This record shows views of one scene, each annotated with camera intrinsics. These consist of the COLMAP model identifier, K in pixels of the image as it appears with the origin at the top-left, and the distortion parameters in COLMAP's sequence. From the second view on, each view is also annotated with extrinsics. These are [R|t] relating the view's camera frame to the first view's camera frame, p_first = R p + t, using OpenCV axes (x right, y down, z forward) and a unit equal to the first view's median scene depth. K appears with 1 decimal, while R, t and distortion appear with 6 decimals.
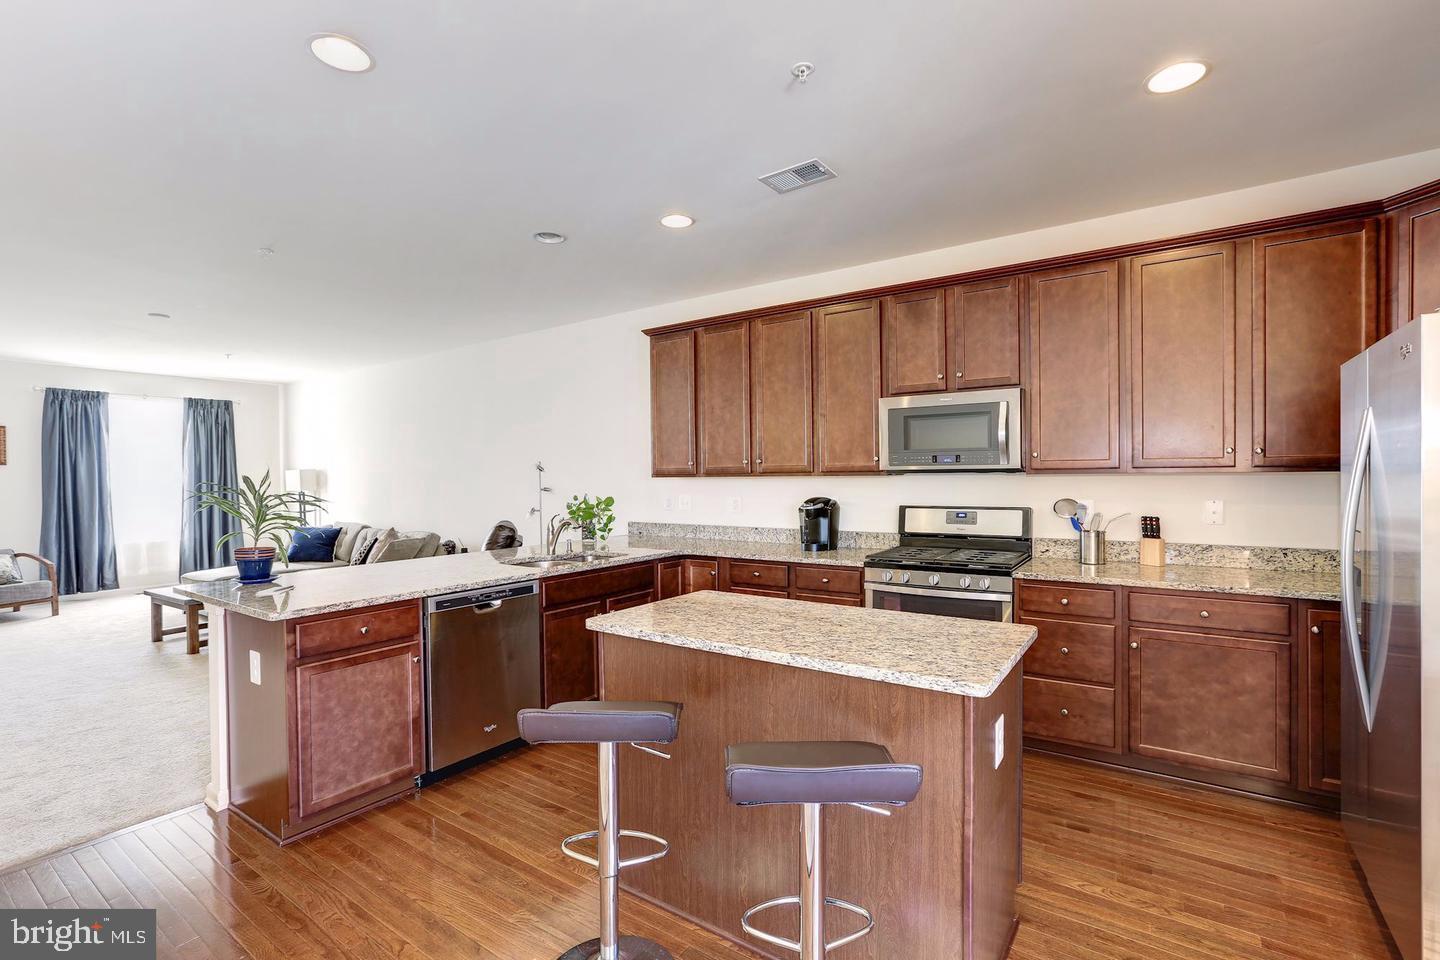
lens RADIAL K [[660.3, 0, 715.3], [0, 660.3, 493.2], [0, 0, 1]] dist [-0.012309, 0.012363]
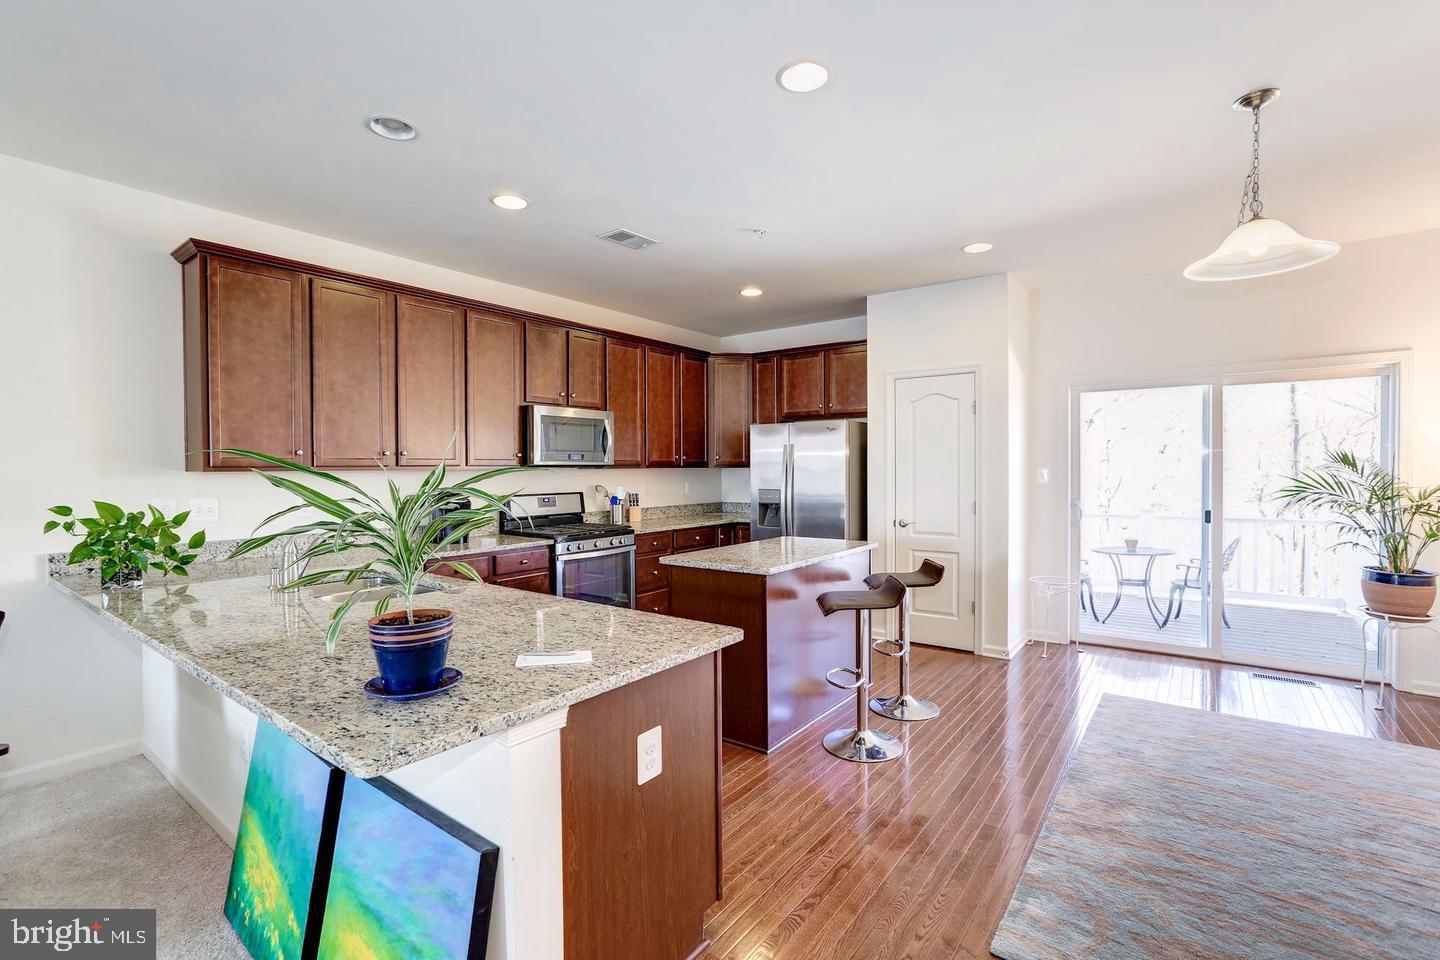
lens RADIAL K [[660.3, 0, 719.7], [0, 660.3, 477.8], [0, 0, 1]] dist [-0.012309, 0.012363]
pose [[0.038560, -0.007383, 0.999229, -0.997000], [0.033039, 0.999435, 0.006109, -0.007772], [-0.998710, 0.032778, 0.038782, 0.654791]]
